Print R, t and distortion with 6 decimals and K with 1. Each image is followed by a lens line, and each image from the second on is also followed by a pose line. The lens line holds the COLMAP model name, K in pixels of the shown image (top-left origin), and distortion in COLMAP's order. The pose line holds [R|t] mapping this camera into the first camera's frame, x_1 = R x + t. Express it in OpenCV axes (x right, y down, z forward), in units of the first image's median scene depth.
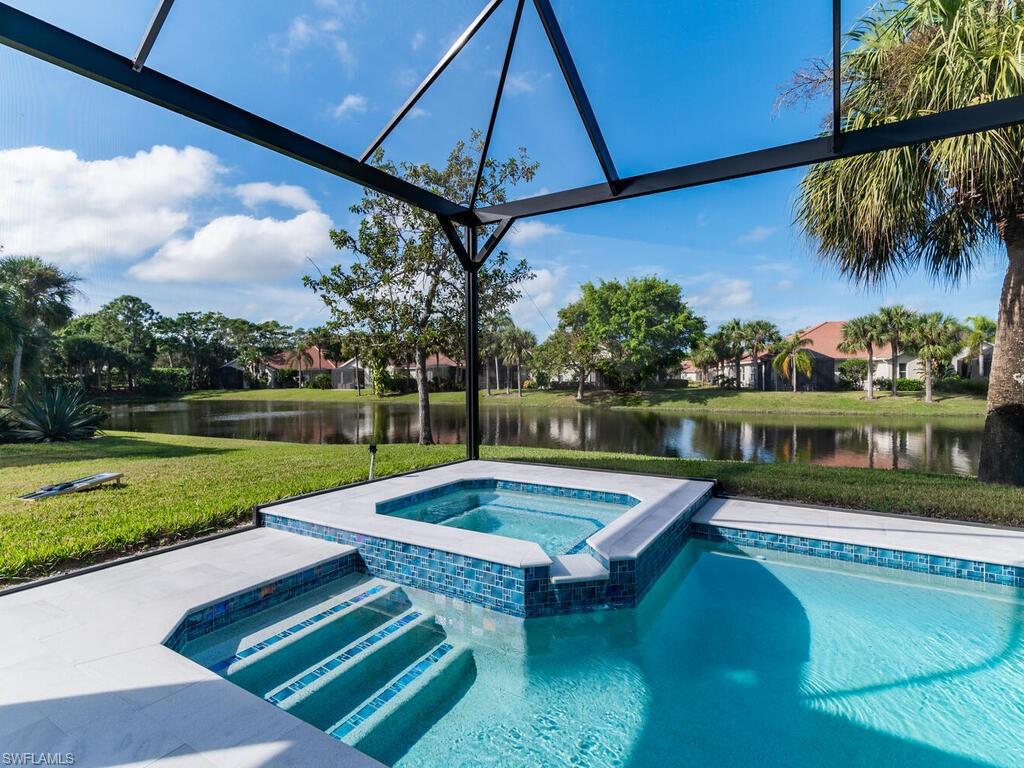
lens RADIAL K [[520.6, 0, 512.0], [0, 520.6, 384.0], [0, 0, 1]] dist [0.000290, -0.001405]
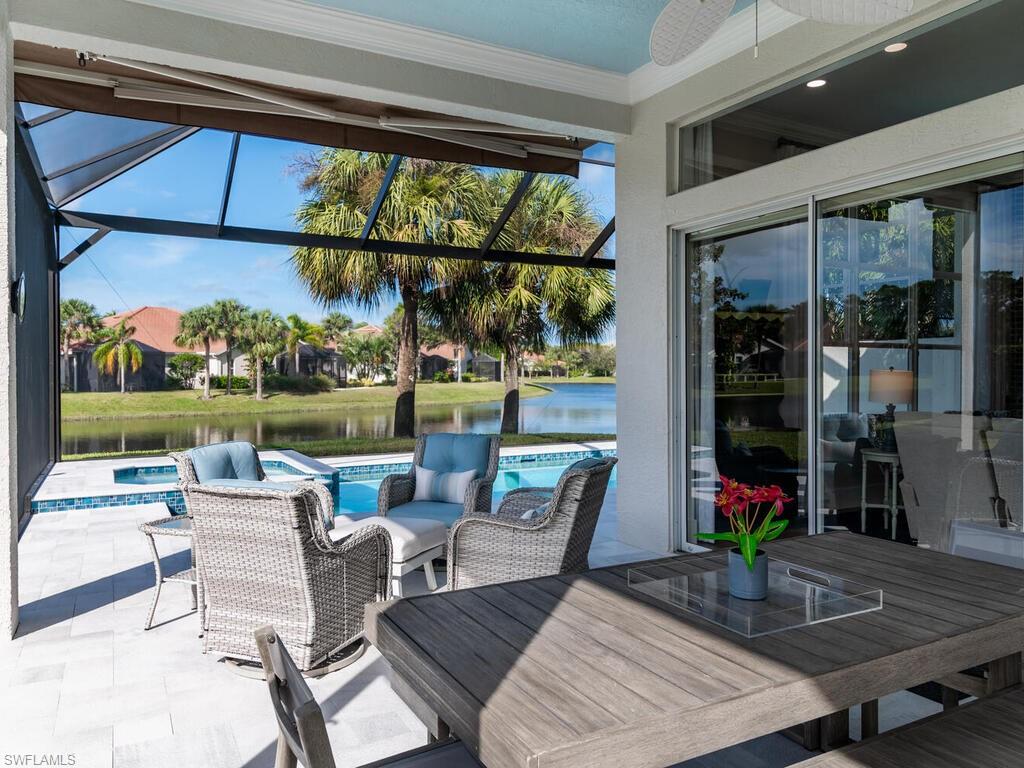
lens RADIAL K [[703.8, 0, 512.0], [0, 703.8, 384.0], [0, 0, 1]] dist [-0.000726, -0.001409]
pose [[0.486871, -0.011689, 0.873396, -0.111287], [0.009817, 0.999921, 0.007910, -0.000711], [-0.873419, 0.004723, 0.486947, -0.054958]]
